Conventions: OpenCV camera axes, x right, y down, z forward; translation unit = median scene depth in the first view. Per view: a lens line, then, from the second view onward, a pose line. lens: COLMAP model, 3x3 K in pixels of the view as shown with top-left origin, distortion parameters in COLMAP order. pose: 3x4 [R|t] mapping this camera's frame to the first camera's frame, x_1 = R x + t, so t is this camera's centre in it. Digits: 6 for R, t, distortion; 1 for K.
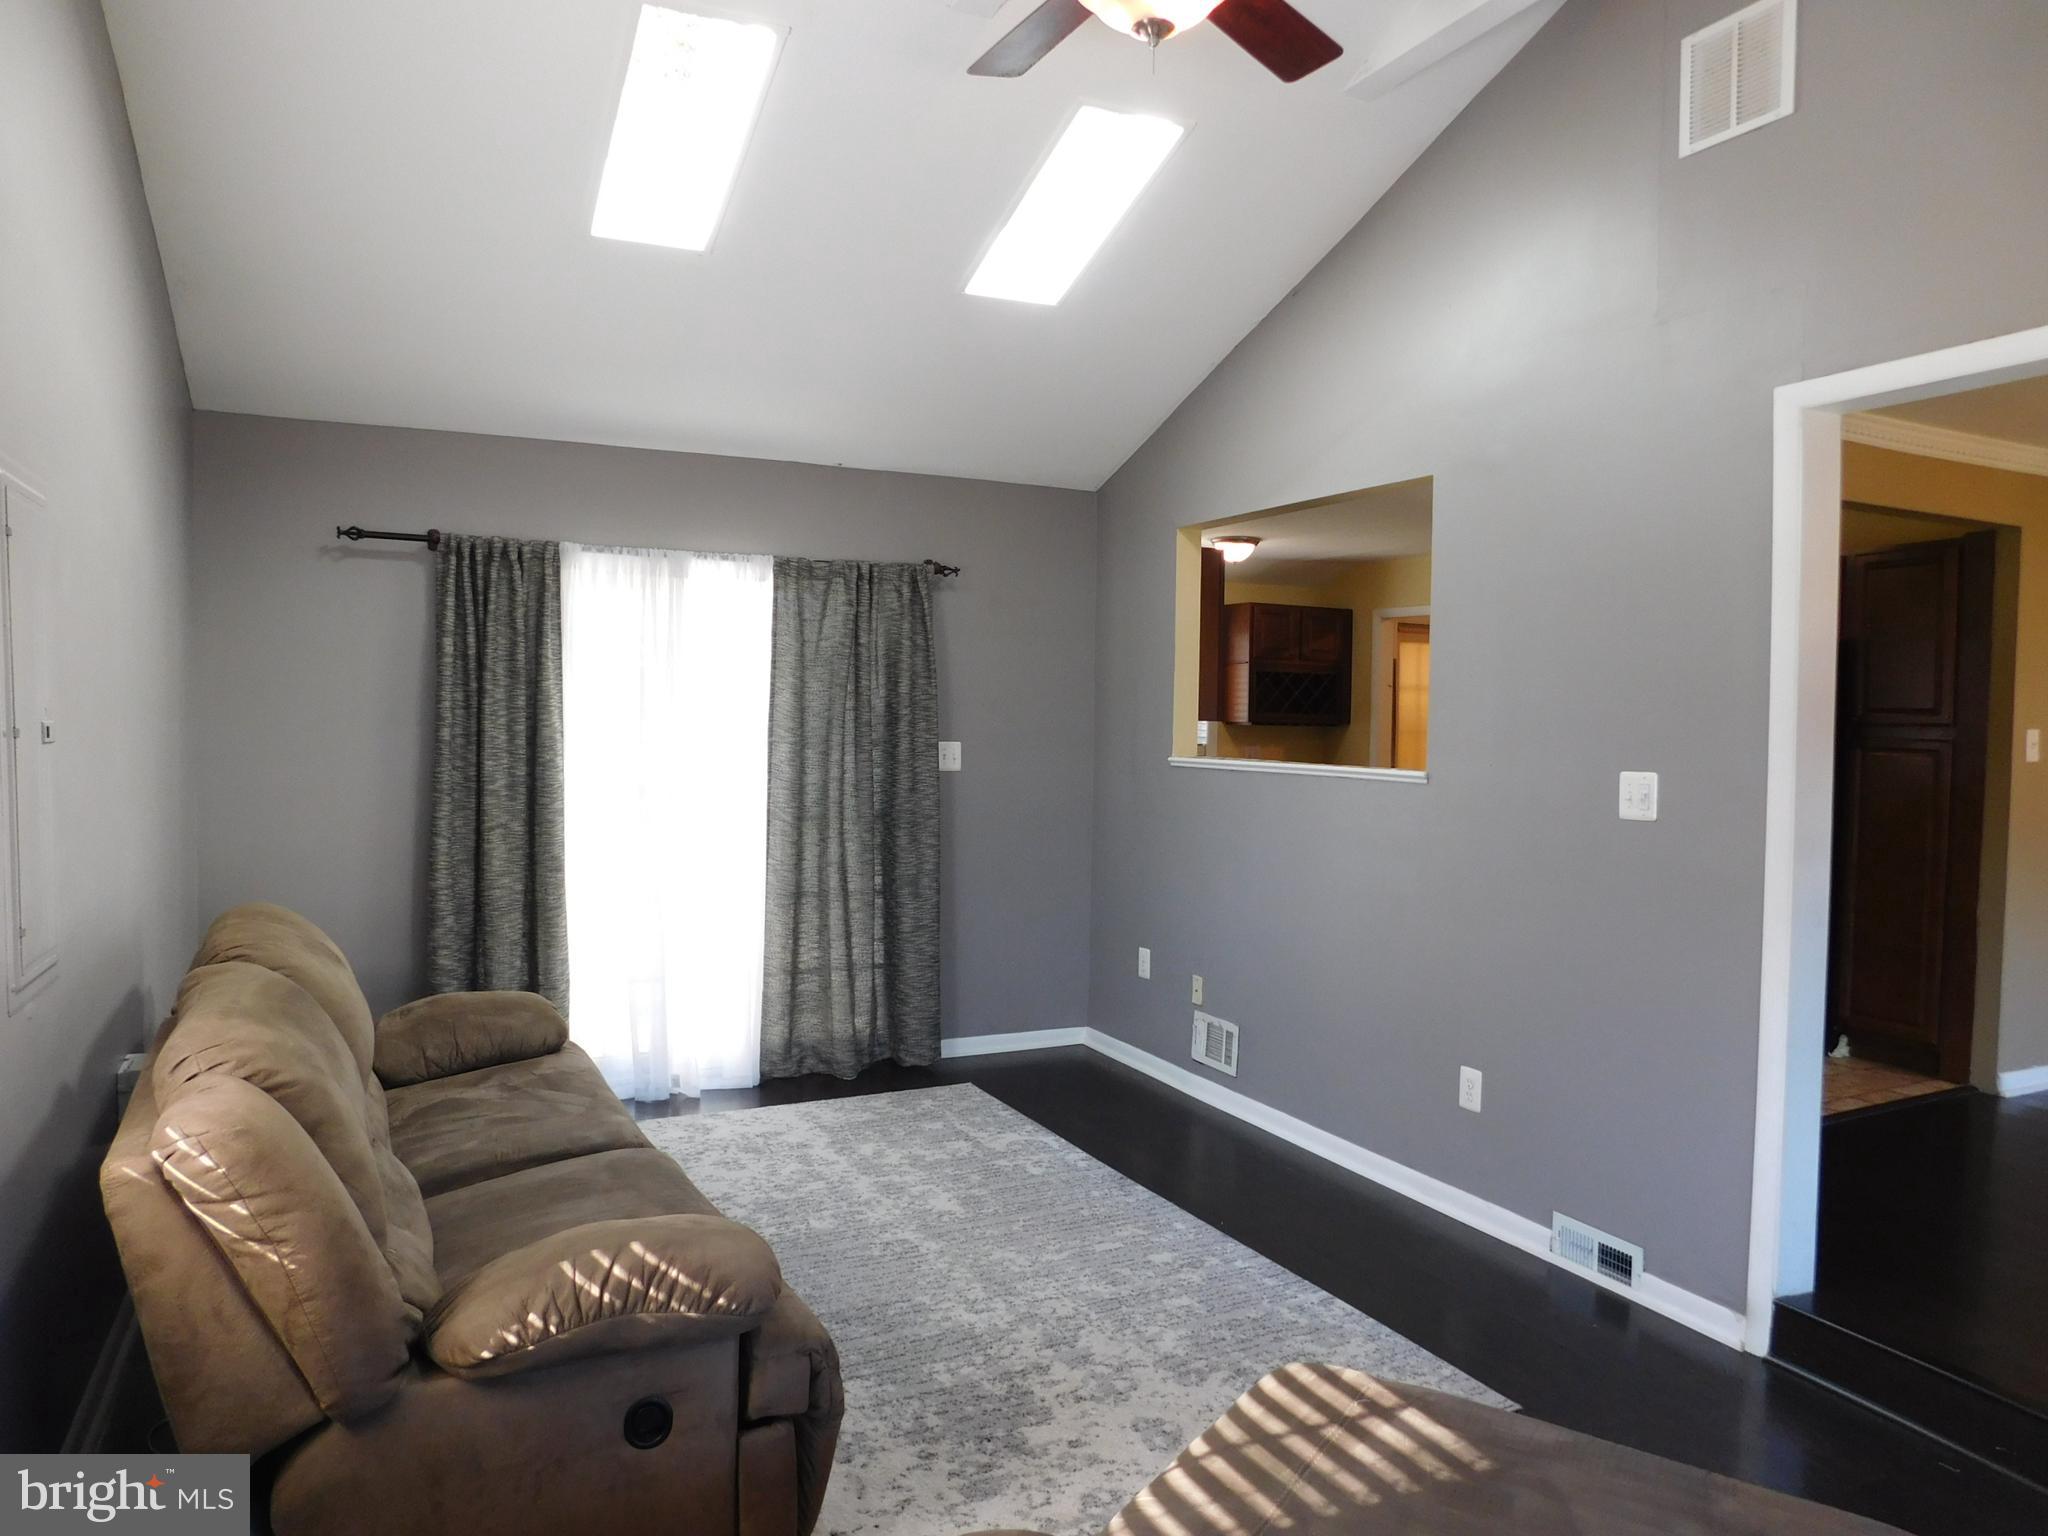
lens RADIAL K [[1369.7, 0, 1033.1], [0, 1369.7, 770.8], [0, 0, 1]] dist [-0.064464, 0.044157]
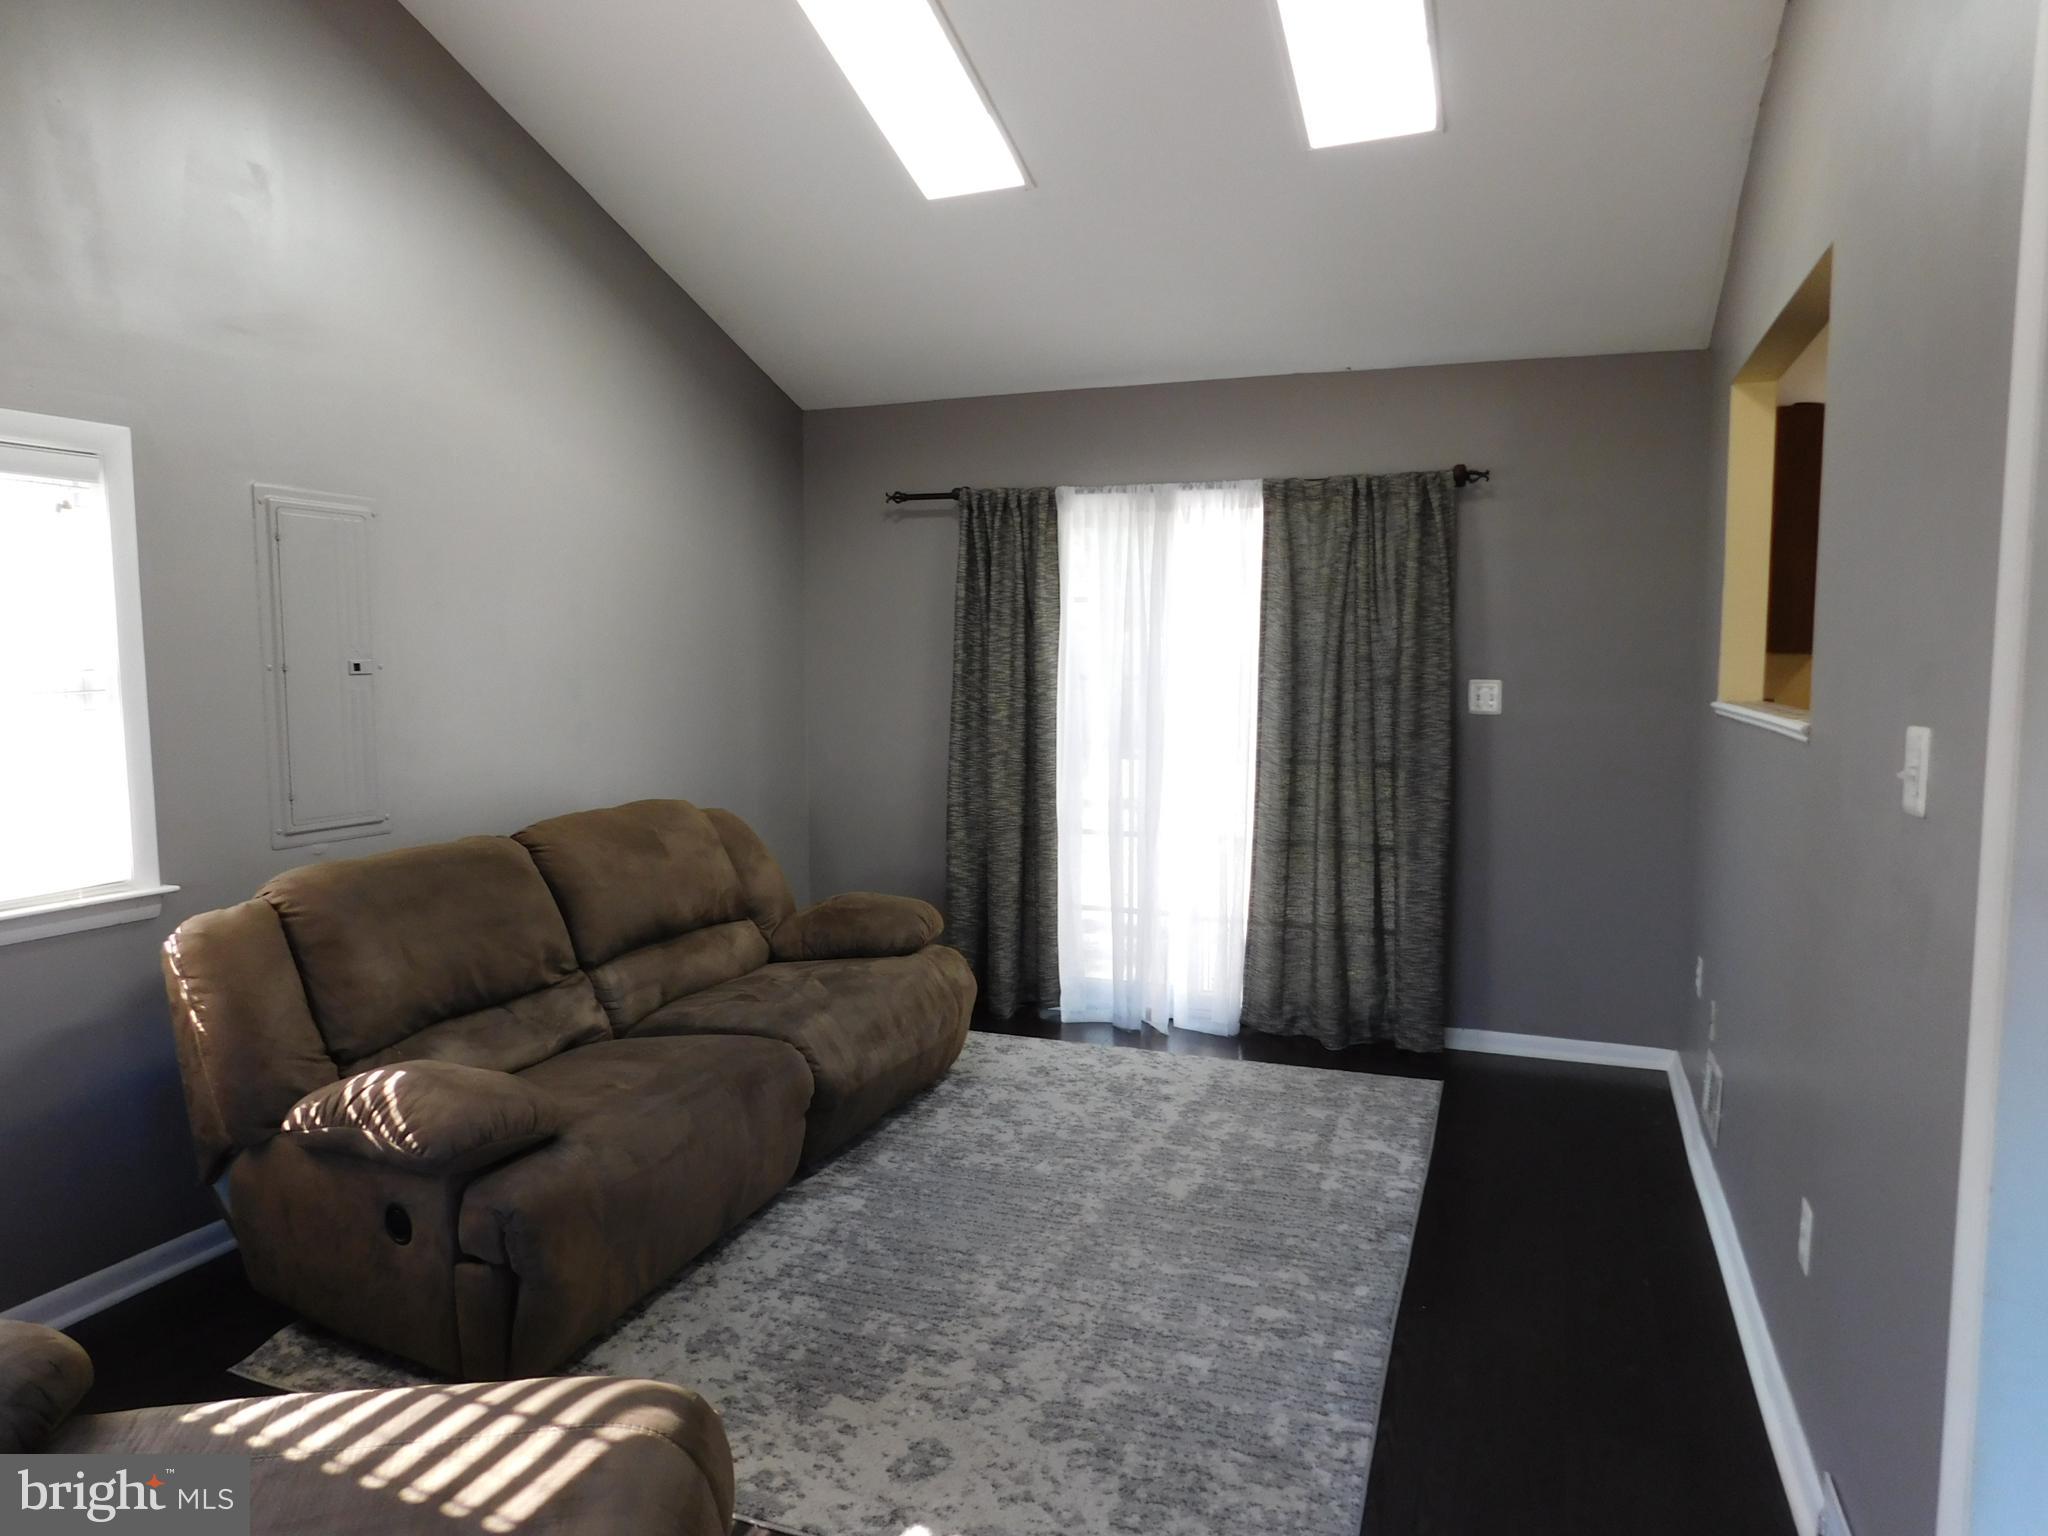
lens RADIAL K [[1369.7, 0, 1019.0], [0, 1369.7, 769.5], [0, 0, 1]] dist [-0.064464, 0.044157]
pose [[0.668571, 0.053140, -0.741748, 0.438833], [-0.021877, 0.998417, 0.051809, -0.003640], [0.743327, -0.018411, 0.668675, 0.268289]]
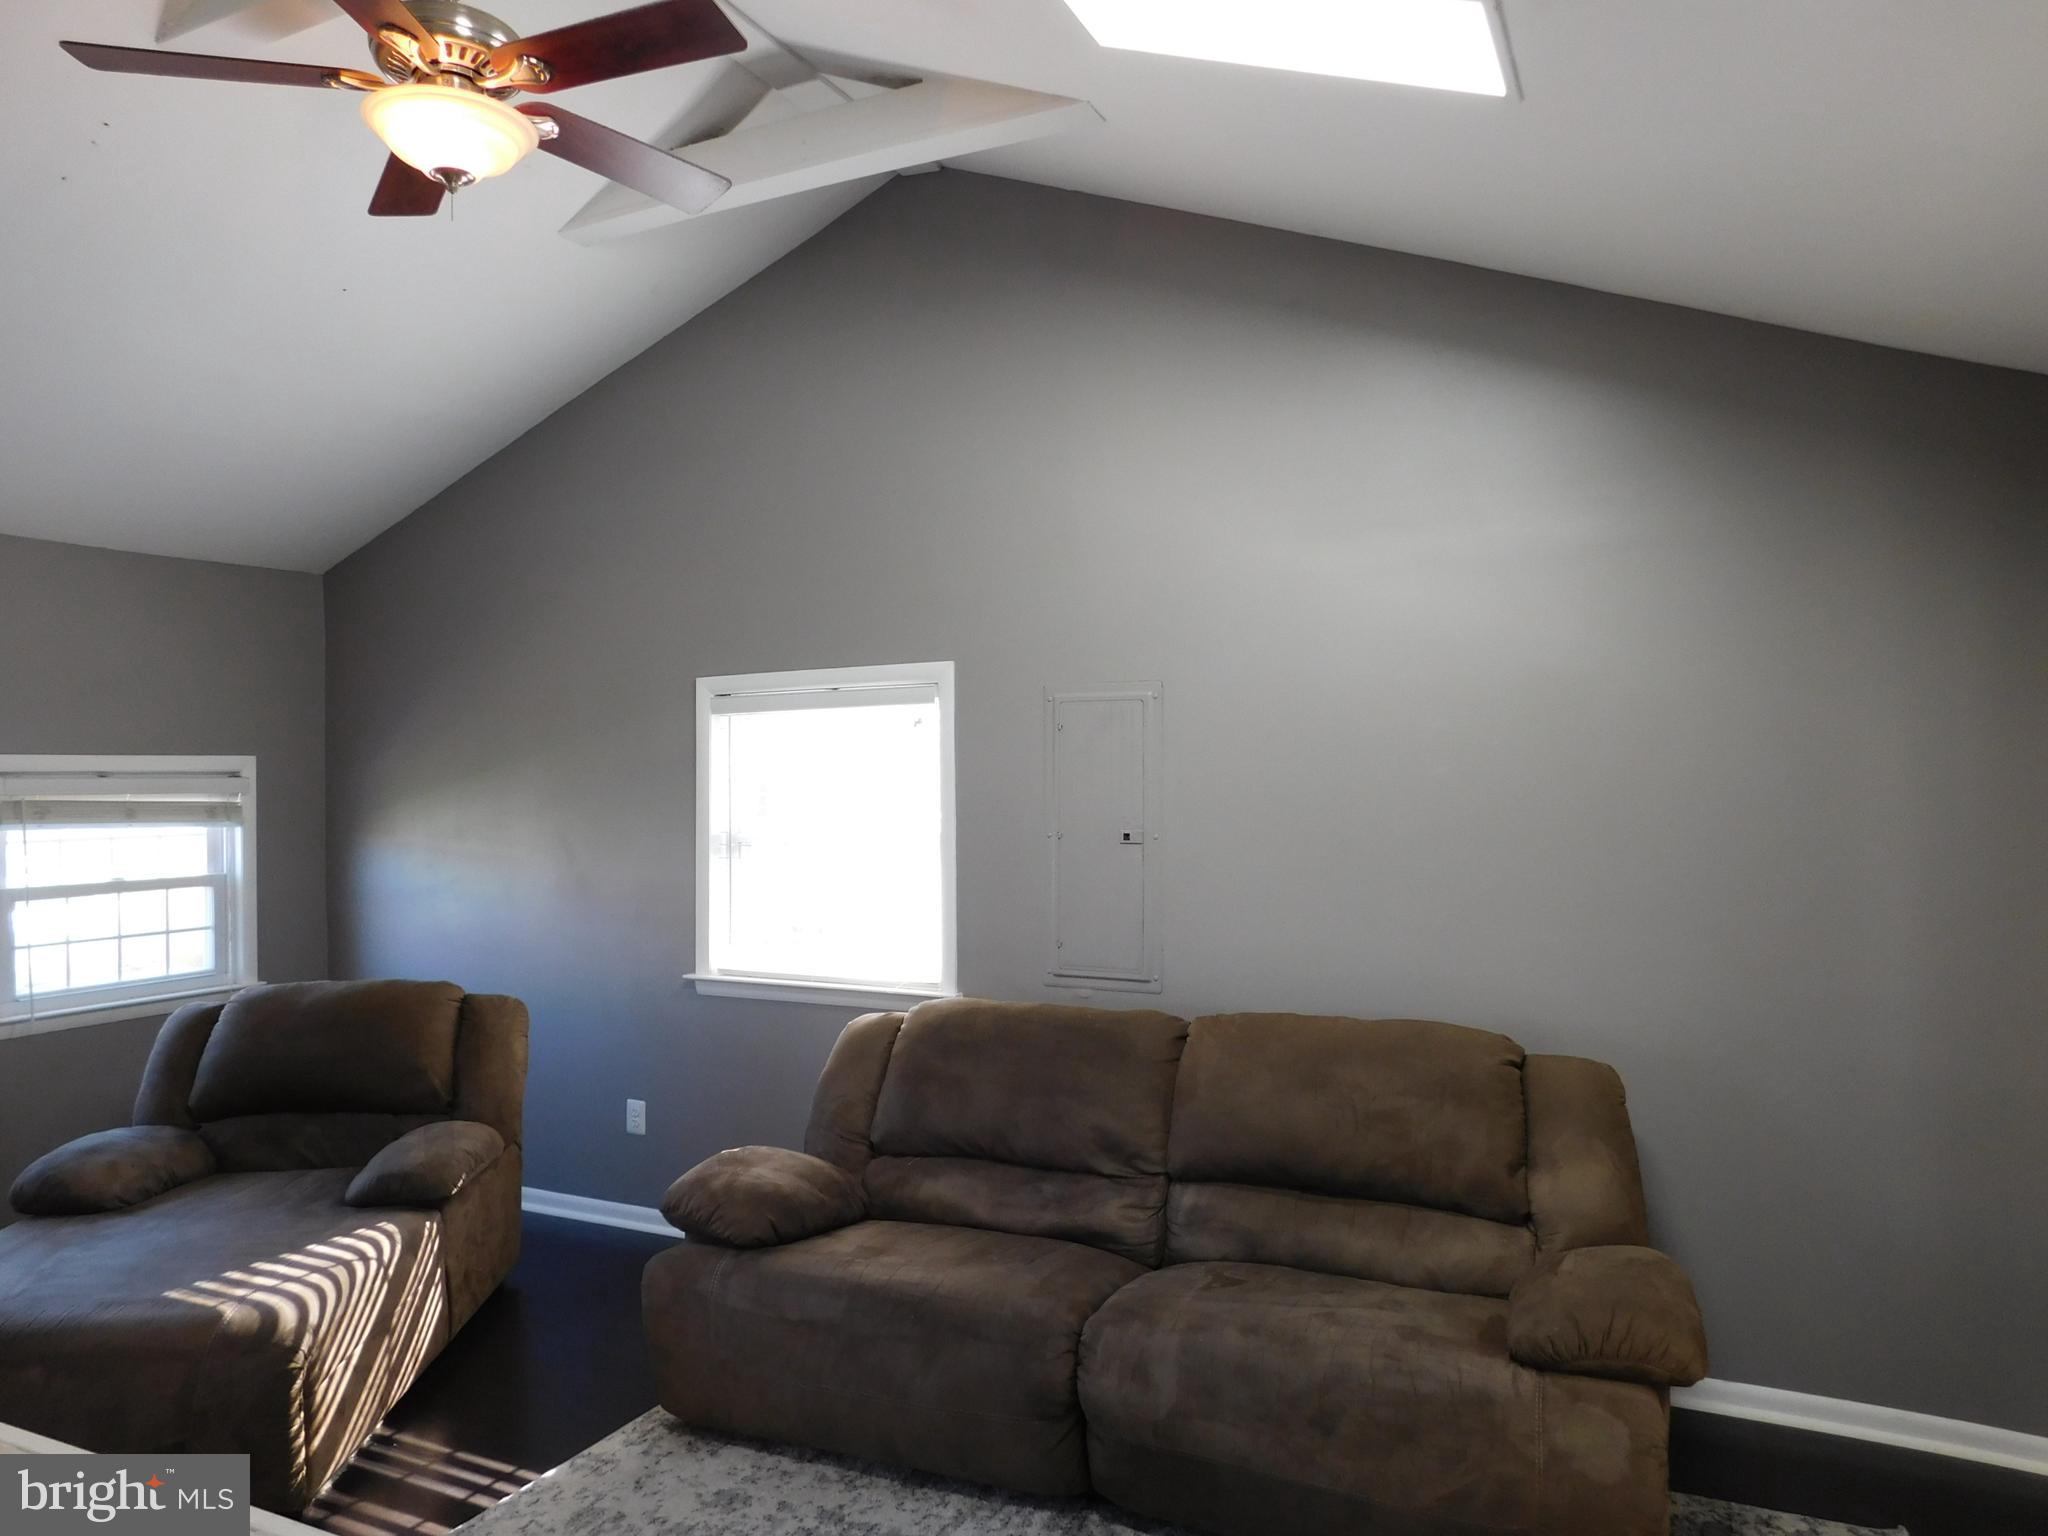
lens RADIAL K [[1369.7, 0, 1029.7], [0, 1369.7, 767.2], [0, 0, 1]] dist [-0.064464, 0.044157]
pose [[-0.791870, -0.006747, -0.610653, 0.198662], [-0.023645, 0.999528, 0.019619, -0.069706], [0.610232, 0.029974, -0.791656, 1.103634]]
